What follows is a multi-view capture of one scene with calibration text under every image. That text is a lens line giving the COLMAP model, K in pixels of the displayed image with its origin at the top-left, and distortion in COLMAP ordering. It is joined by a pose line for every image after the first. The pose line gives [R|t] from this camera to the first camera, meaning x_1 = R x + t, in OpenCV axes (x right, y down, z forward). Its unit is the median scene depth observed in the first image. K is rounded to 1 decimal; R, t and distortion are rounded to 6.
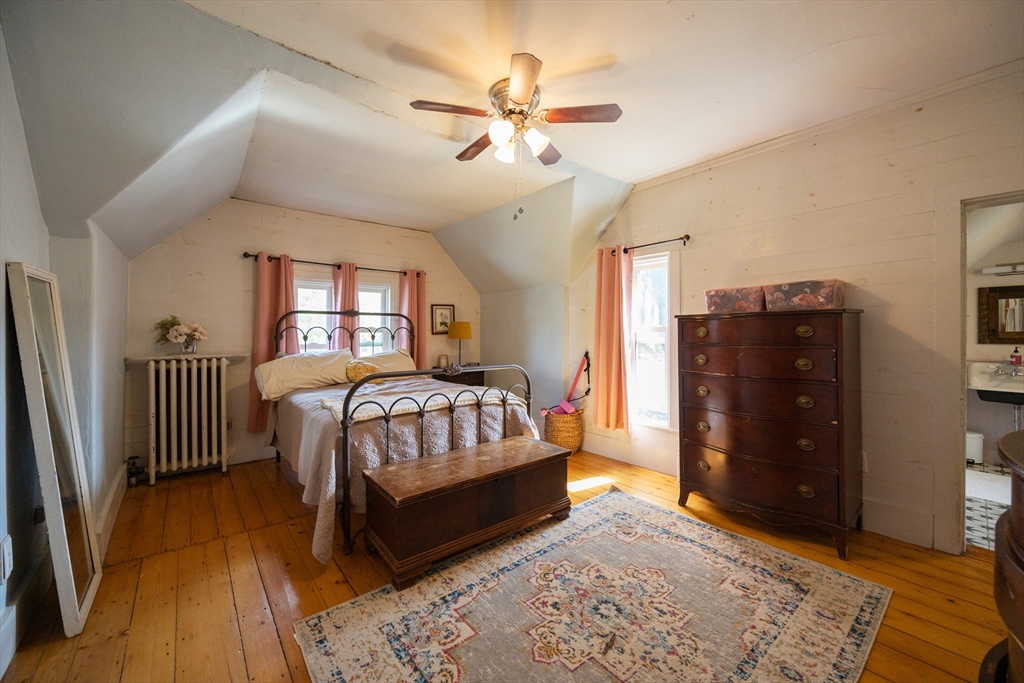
lens RADIAL K [[394.0, 0, 520.6], [0, 394.0, 337.5], [0, 0, 1]] dist [-0.002568, -0.000087]
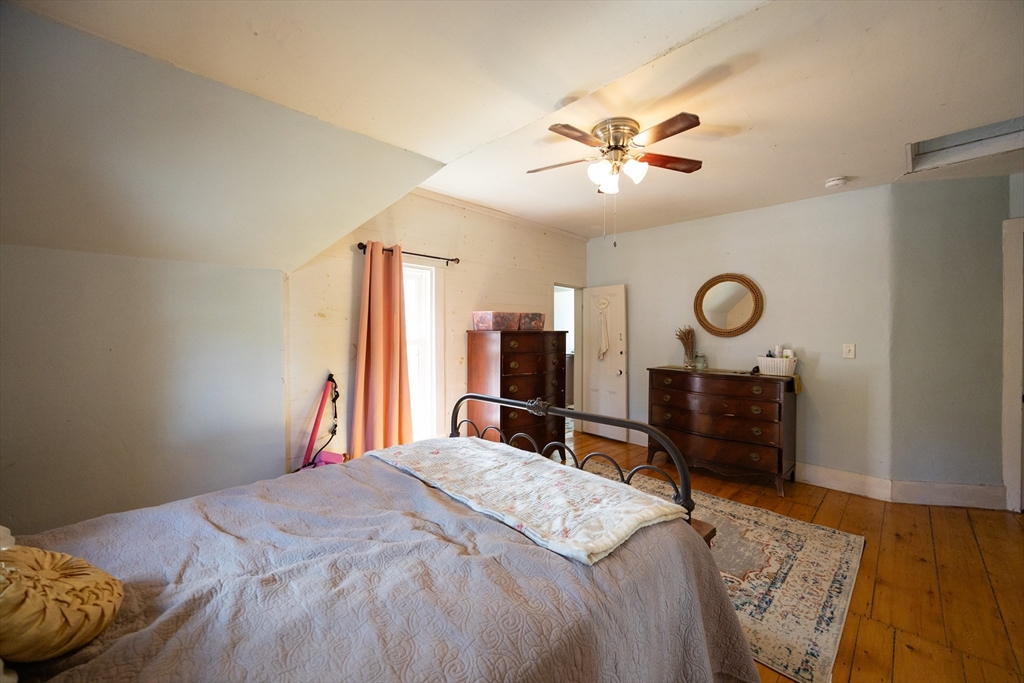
lens RADIAL K [[394.0, 0, 520.6], [0, 394.0, 337.5], [0, 0, 1]] dist [-0.002568, -0.000087]
pose [[-0.083795, -0.010265, 0.996430, -0.888701], [0.013324, 0.999846, 0.011420, -0.052919], [-0.996394, 0.014234, -0.083645, 1.115159]]
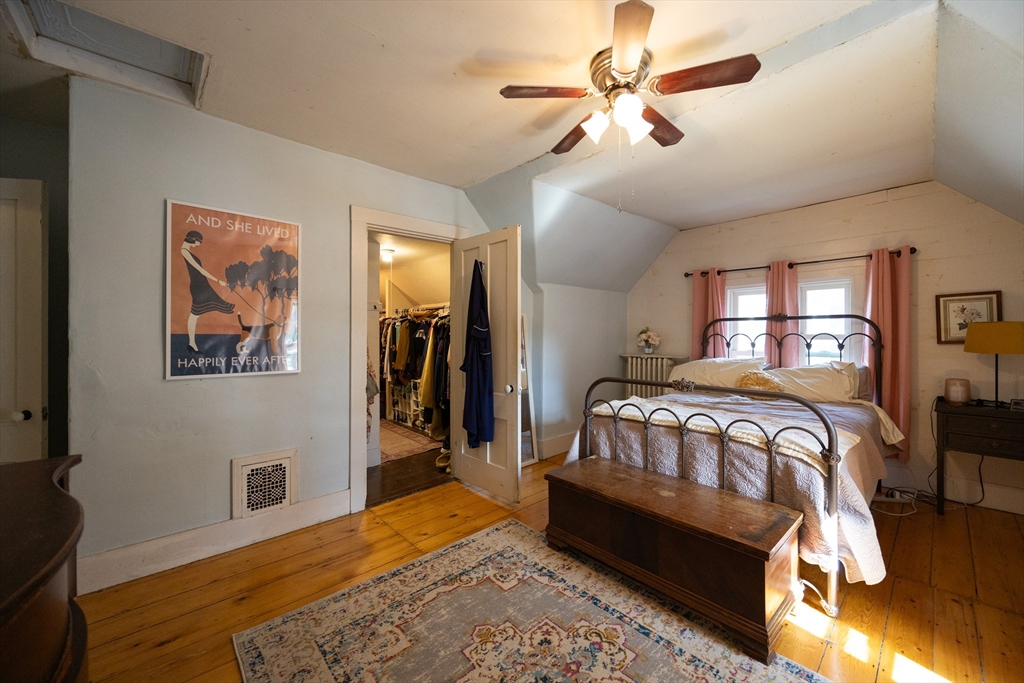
lens RADIAL K [[394.0, 0, 520.6], [0, 394.0, 337.5], [0, 0, 1]] dist [-0.002568, -0.000087]
pose [[0.046853, 0.007466, -0.998874, 0.689524], [-0.012646, 0.999896, 0.006880, -0.026399], [0.998822, 0.012310, 0.046943, 0.612185]]
